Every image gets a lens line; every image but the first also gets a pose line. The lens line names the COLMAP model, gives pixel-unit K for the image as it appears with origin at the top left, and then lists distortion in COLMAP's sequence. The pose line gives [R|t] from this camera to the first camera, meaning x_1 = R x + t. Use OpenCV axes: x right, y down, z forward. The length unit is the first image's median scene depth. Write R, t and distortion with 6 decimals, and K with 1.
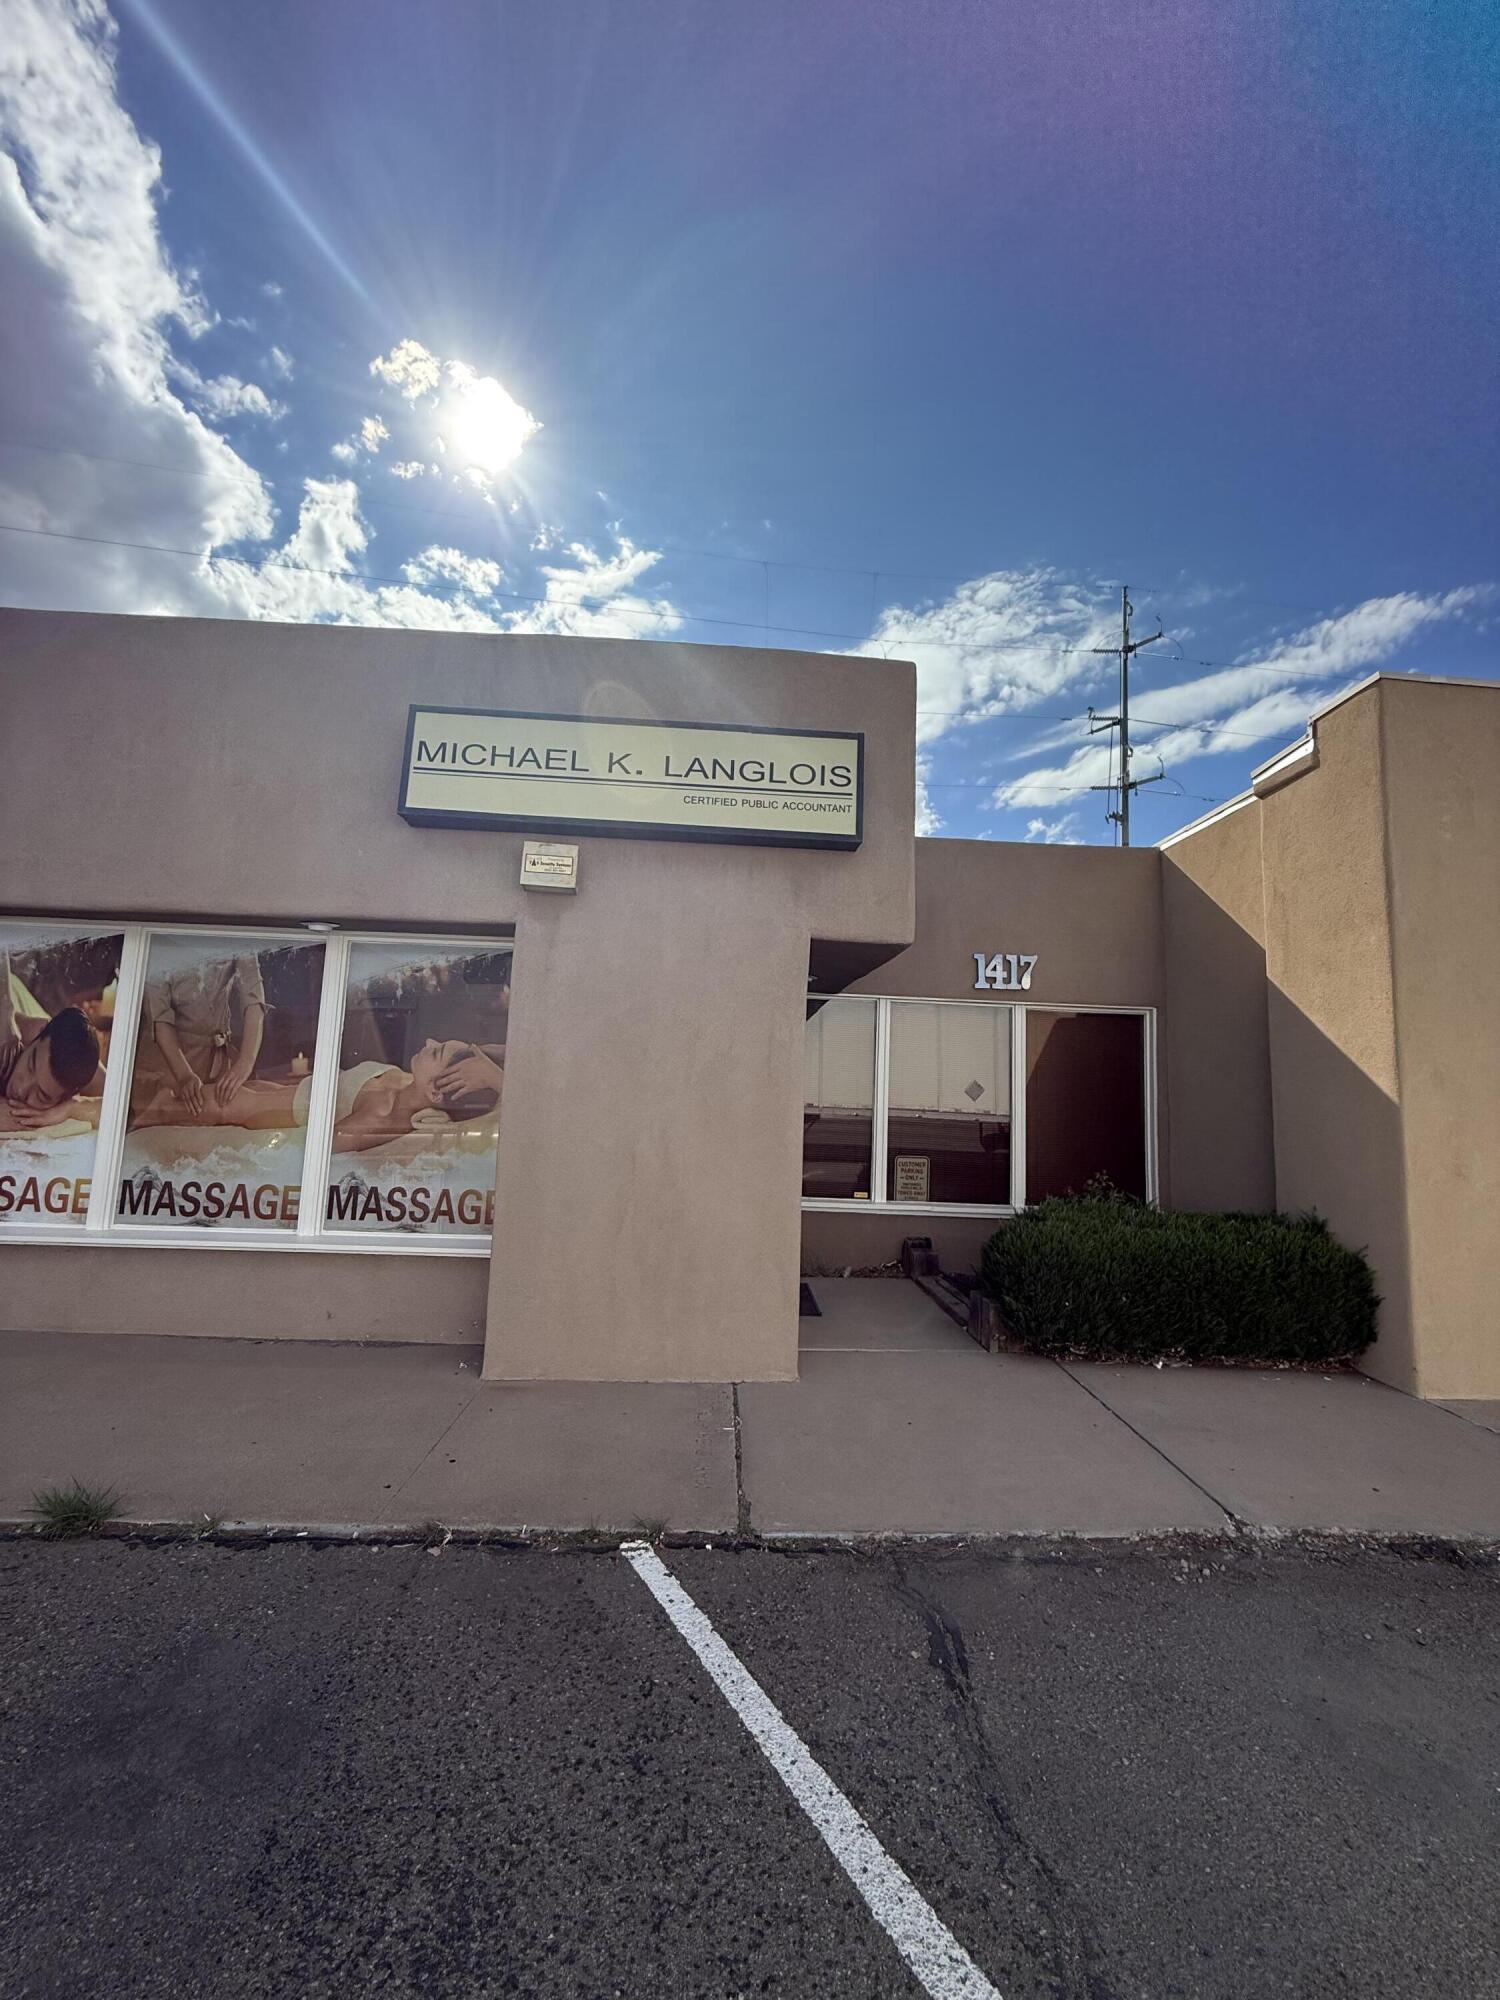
lens RADIAL K [[801.3, 0, 754.8], [0, 801.3, 984.5], [0, 0, 1]] dist [0.005937, -0.001061]
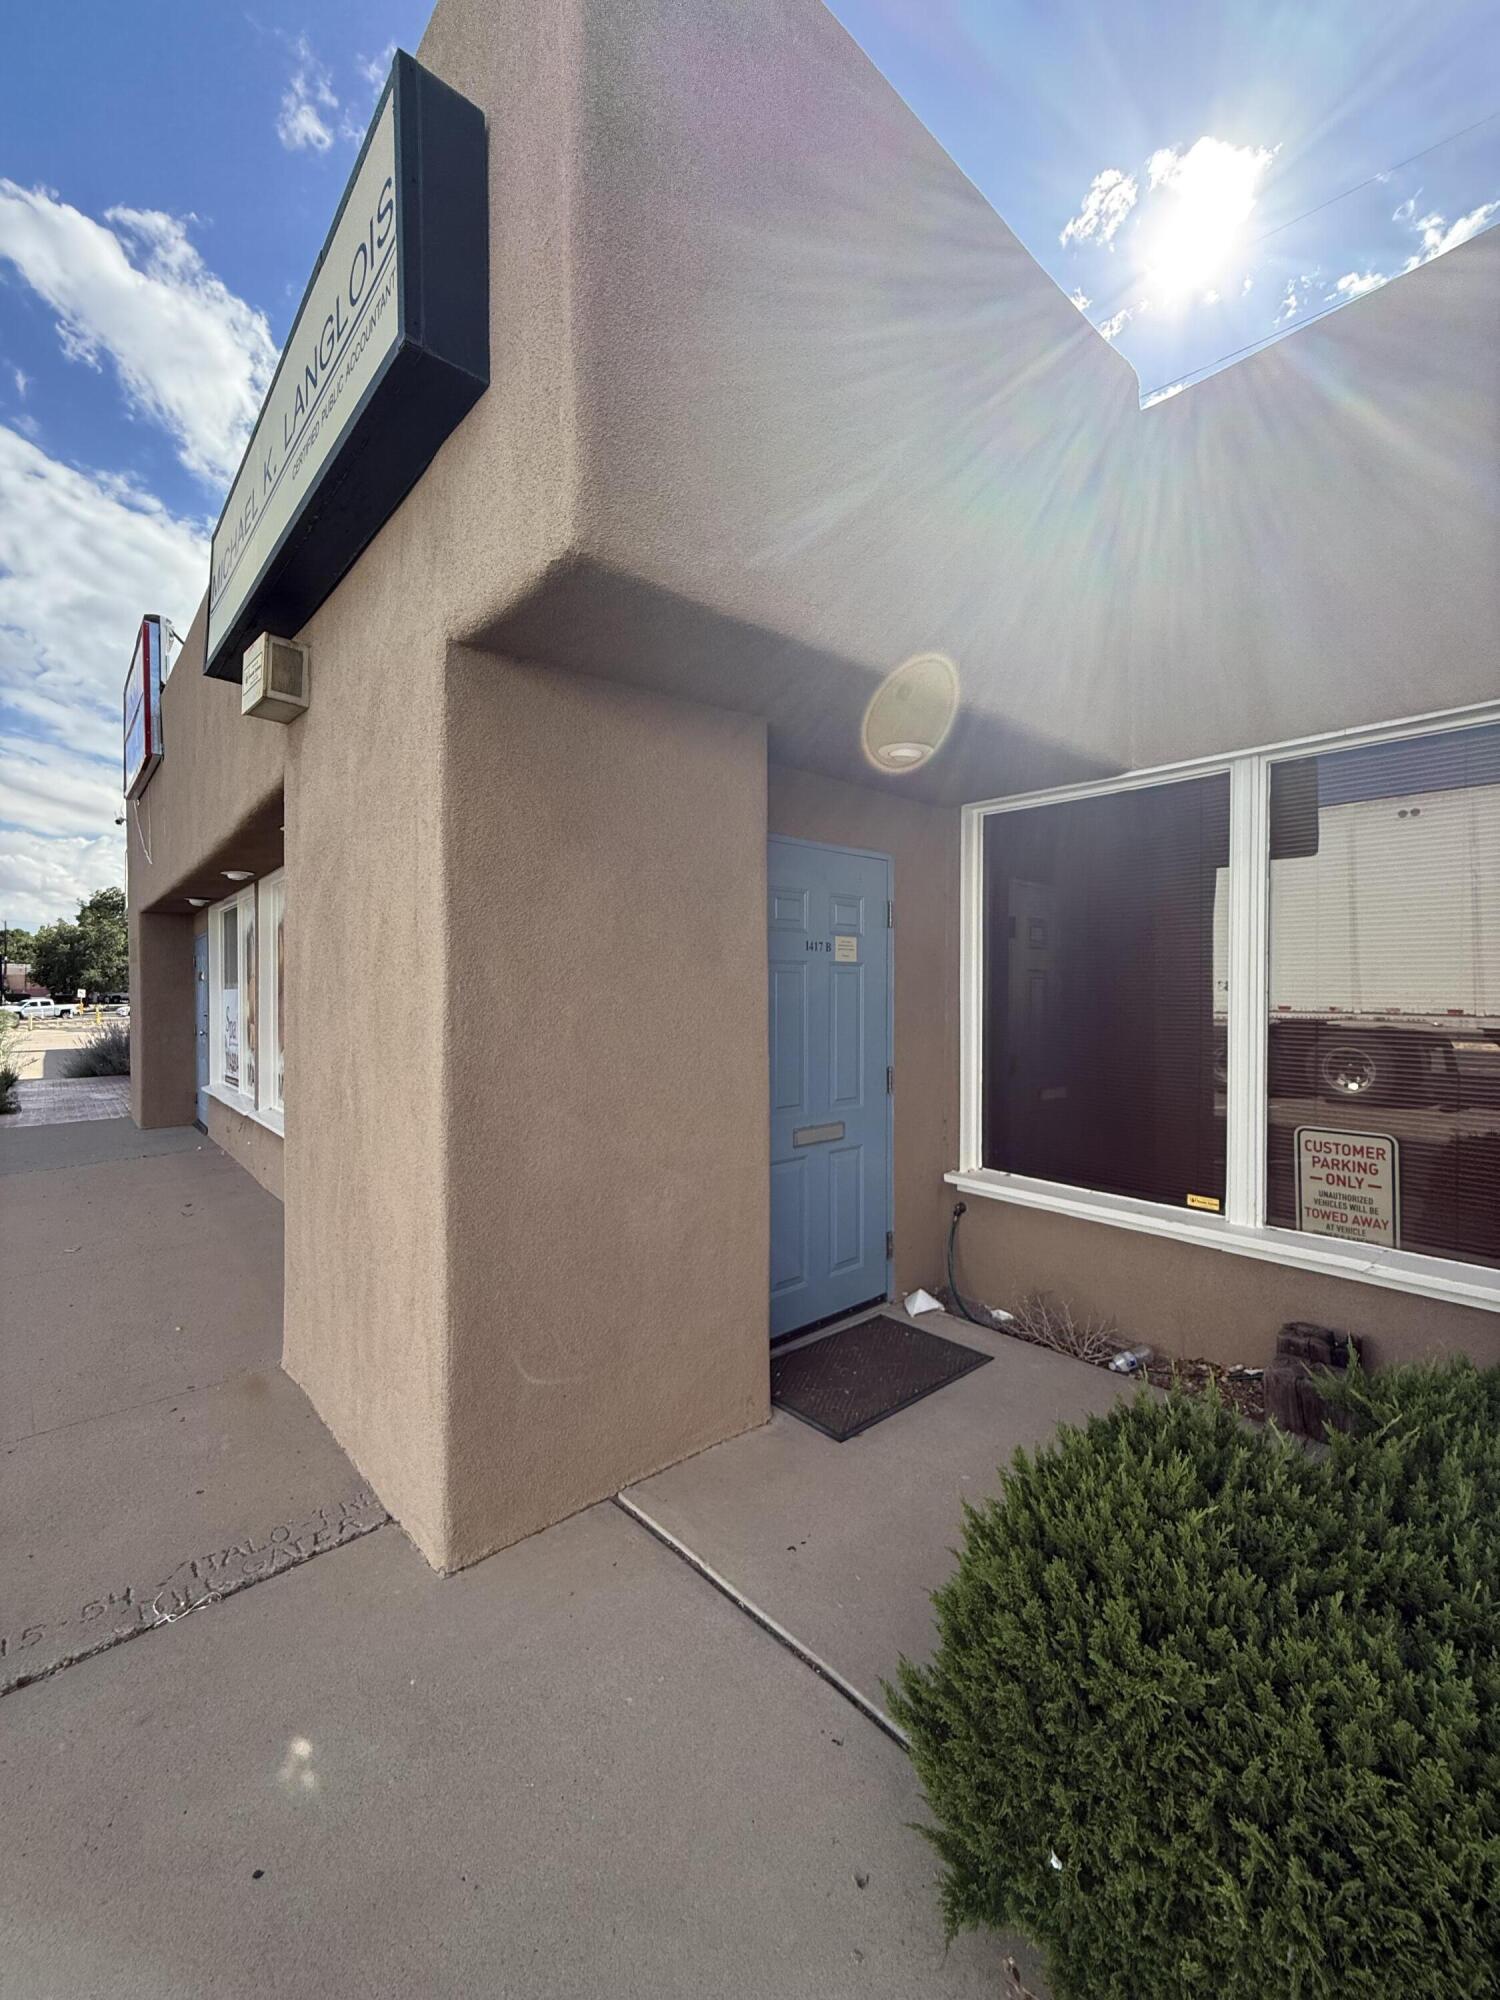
lens RADIAL K [[801.3, 0, 758.9], [0, 801.3, 1004.8], [0, 0, 1]] dist [0.005937, -0.001061]
pose [[0.620323, -0.025891, -0.783919, 0.559847], [0.127405, 0.989508, 0.068135, 0.143237], [0.773930, -0.142141, 0.617113, 0.891136]]
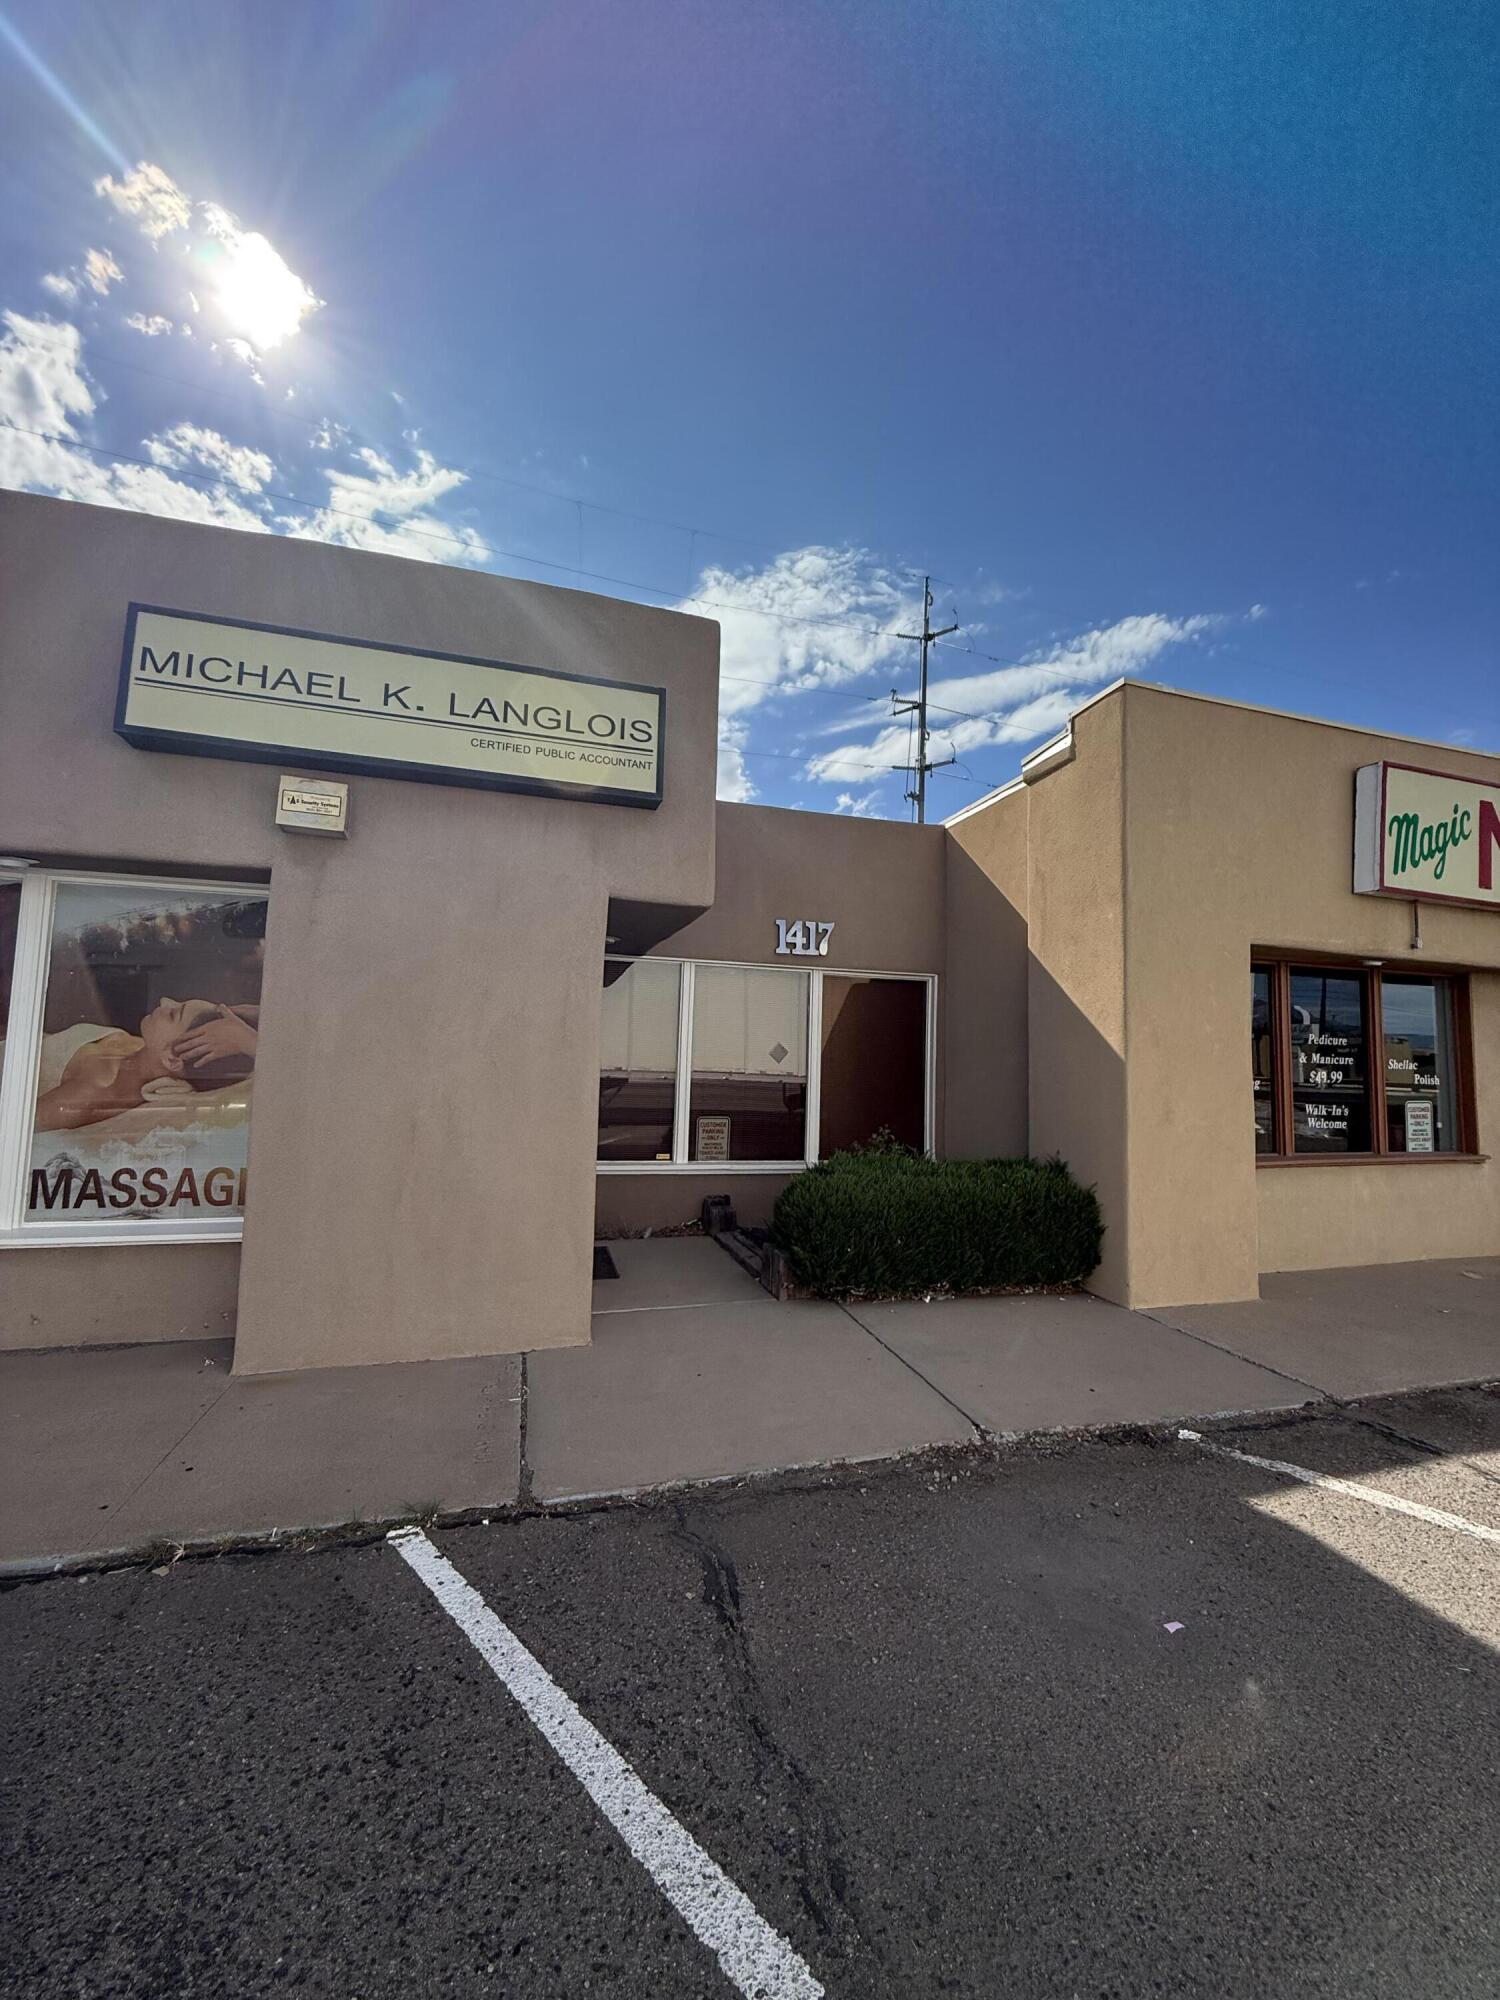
lens RADIAL K [[801.3, 0, 756.0], [0, 801.3, 985.1], [0, 0, 1]] dist [0.005937, -0.001061]
pose [[0.973111, 0.011374, 0.230054, 0.019844], [-0.021992, 0.998805, 0.043643, 0.001925], [-0.229283, -0.047529, 0.972199, 0.008379]]
